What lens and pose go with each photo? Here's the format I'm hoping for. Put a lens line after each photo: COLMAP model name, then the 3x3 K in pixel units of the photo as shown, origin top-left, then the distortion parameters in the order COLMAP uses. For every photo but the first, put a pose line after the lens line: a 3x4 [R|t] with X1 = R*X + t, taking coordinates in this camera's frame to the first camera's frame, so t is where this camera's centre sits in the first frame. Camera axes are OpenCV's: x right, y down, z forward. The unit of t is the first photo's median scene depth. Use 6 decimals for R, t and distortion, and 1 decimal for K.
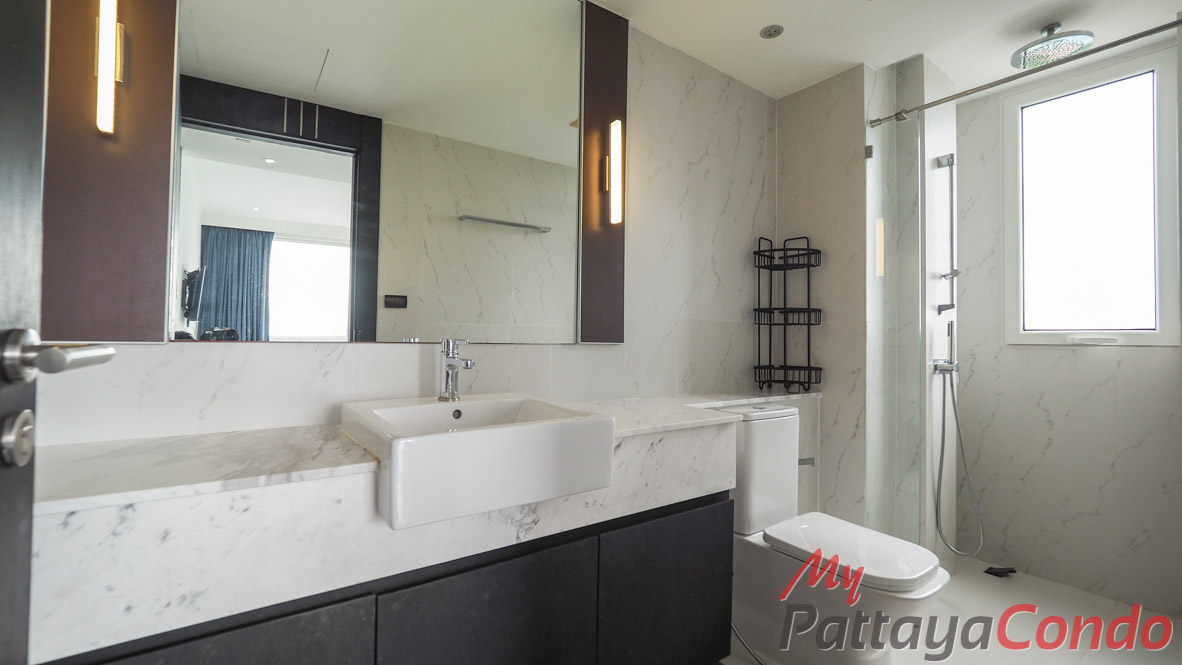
lens RADIAL K [[511.9, 0, 589.7], [0, 511.9, 330.4], [0, 0, 1]] dist [-0.002838, -0.000414]
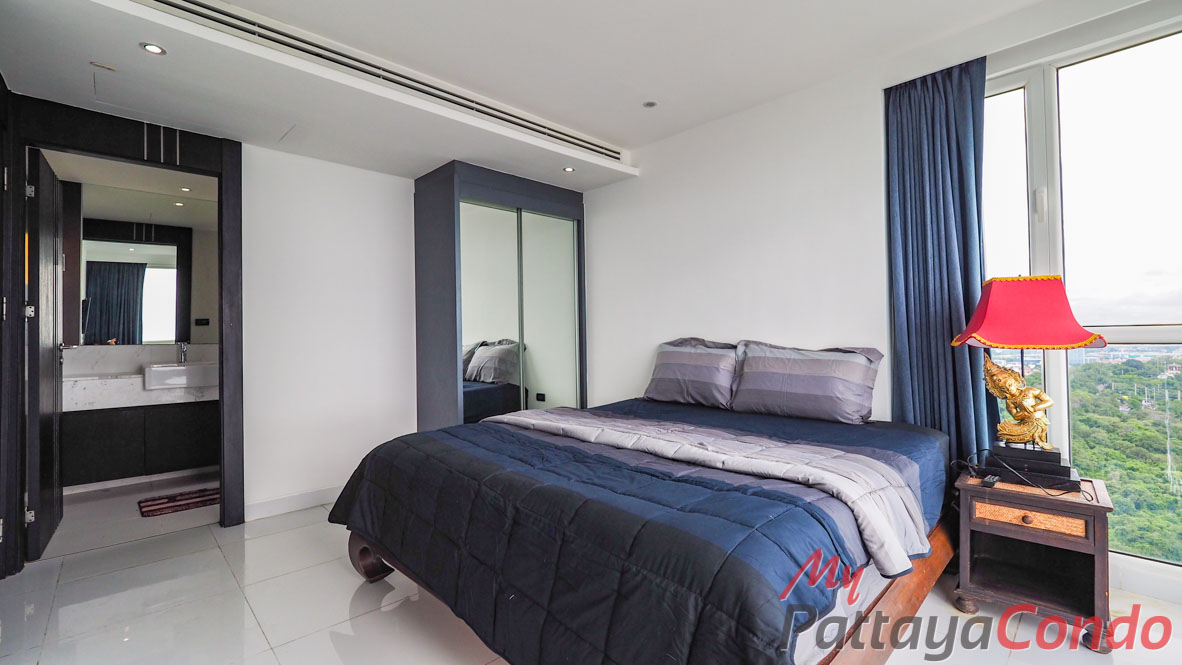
lens RADIAL K [[511.9, 0, 587.5], [0, 511.9, 327.5], [0, 0, 1]] dist [-0.002838, -0.000414]
pose [[0.991657, -0.016800, 0.127807, 0.823248], [0.016384, 0.999856, 0.004310, -0.021170], [-0.127861, -0.002180, 0.991790, -1.106505]]
